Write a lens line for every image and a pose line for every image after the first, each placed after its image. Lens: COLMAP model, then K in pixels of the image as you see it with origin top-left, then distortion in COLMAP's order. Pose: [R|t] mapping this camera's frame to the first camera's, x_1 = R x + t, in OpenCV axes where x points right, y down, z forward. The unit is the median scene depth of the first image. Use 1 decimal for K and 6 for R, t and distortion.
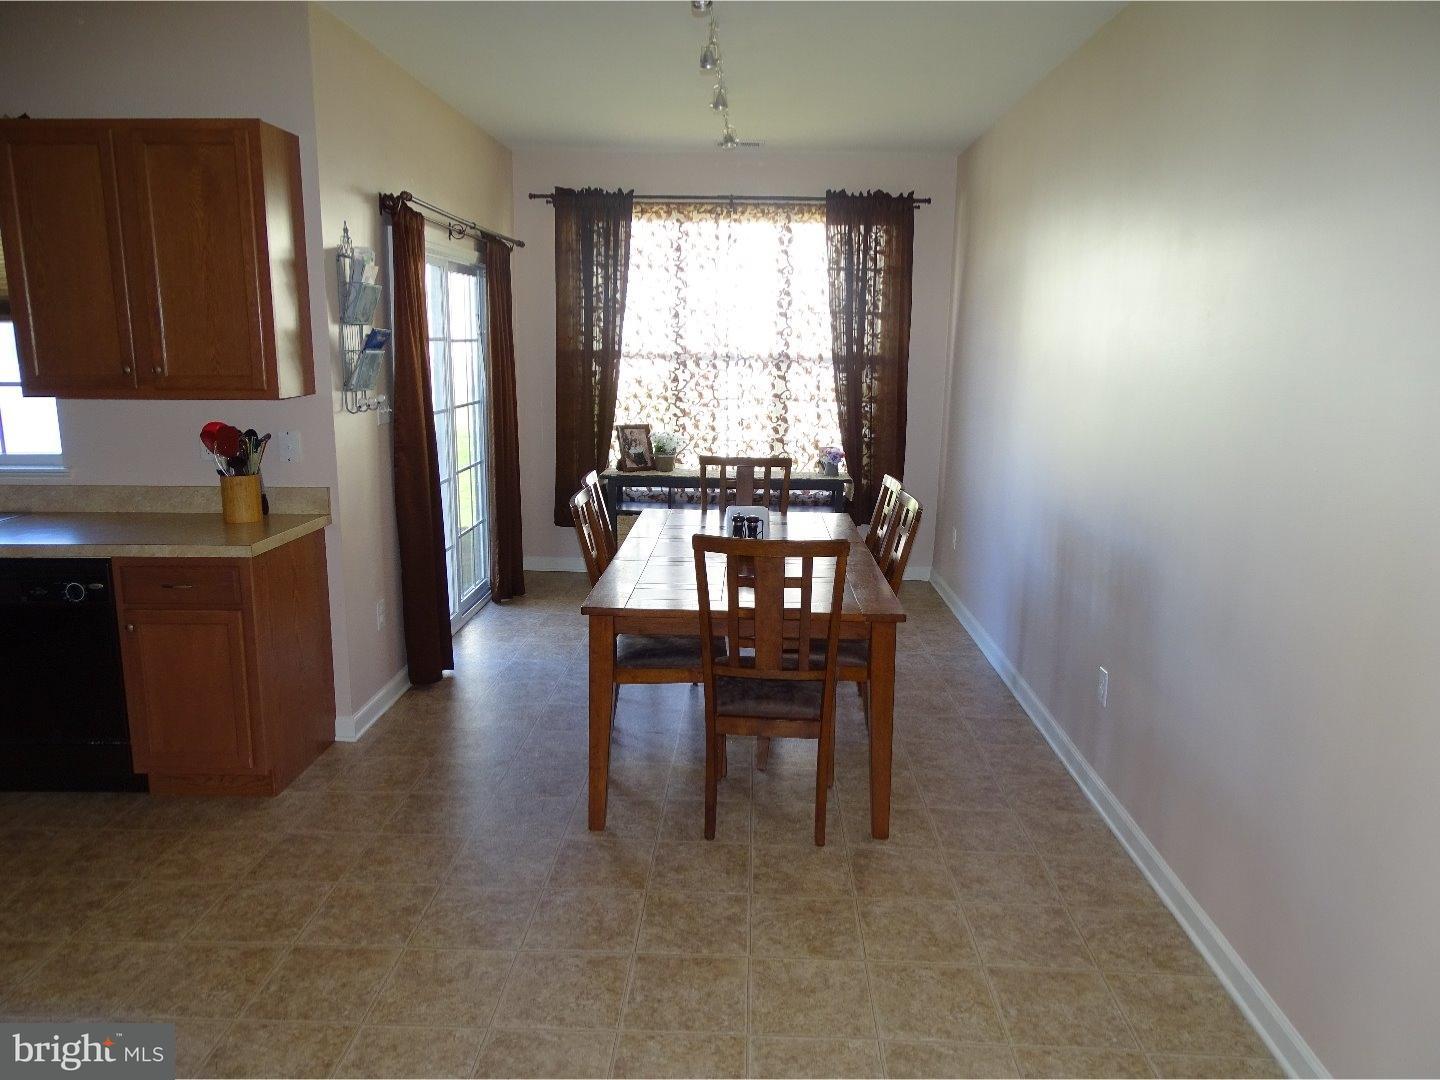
lens RADIAL K [[1033.3, 0, 720.0], [0, 1033.3, 540.0], [0, 0, 1]] dist [0.001315, 0.006211]
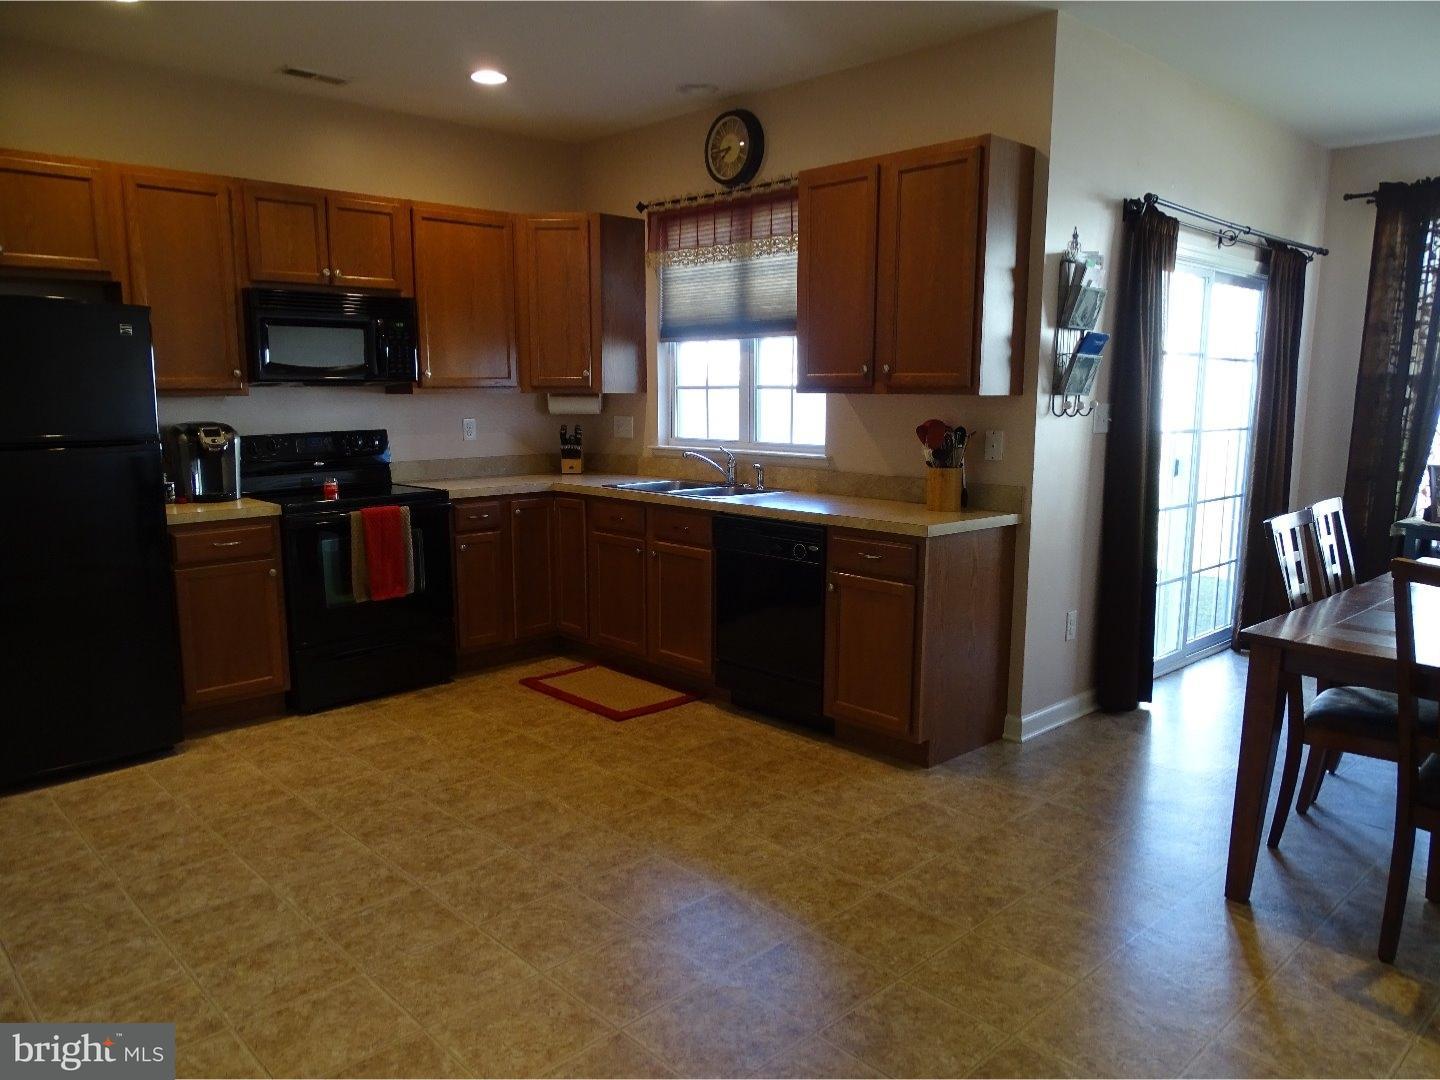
lens RADIAL K [[1026.4, 0, 720.0], [0, 1026.4, 540.0], [0, 0, 1]] dist [0.003415, -0.004471]
pose [[0.716006, 0.105283, -0.690110, 0.113202], [-0.139713, 0.990173, 0.006105, 0.036963], [0.683971, 0.092046, 0.723679, 0.066088]]
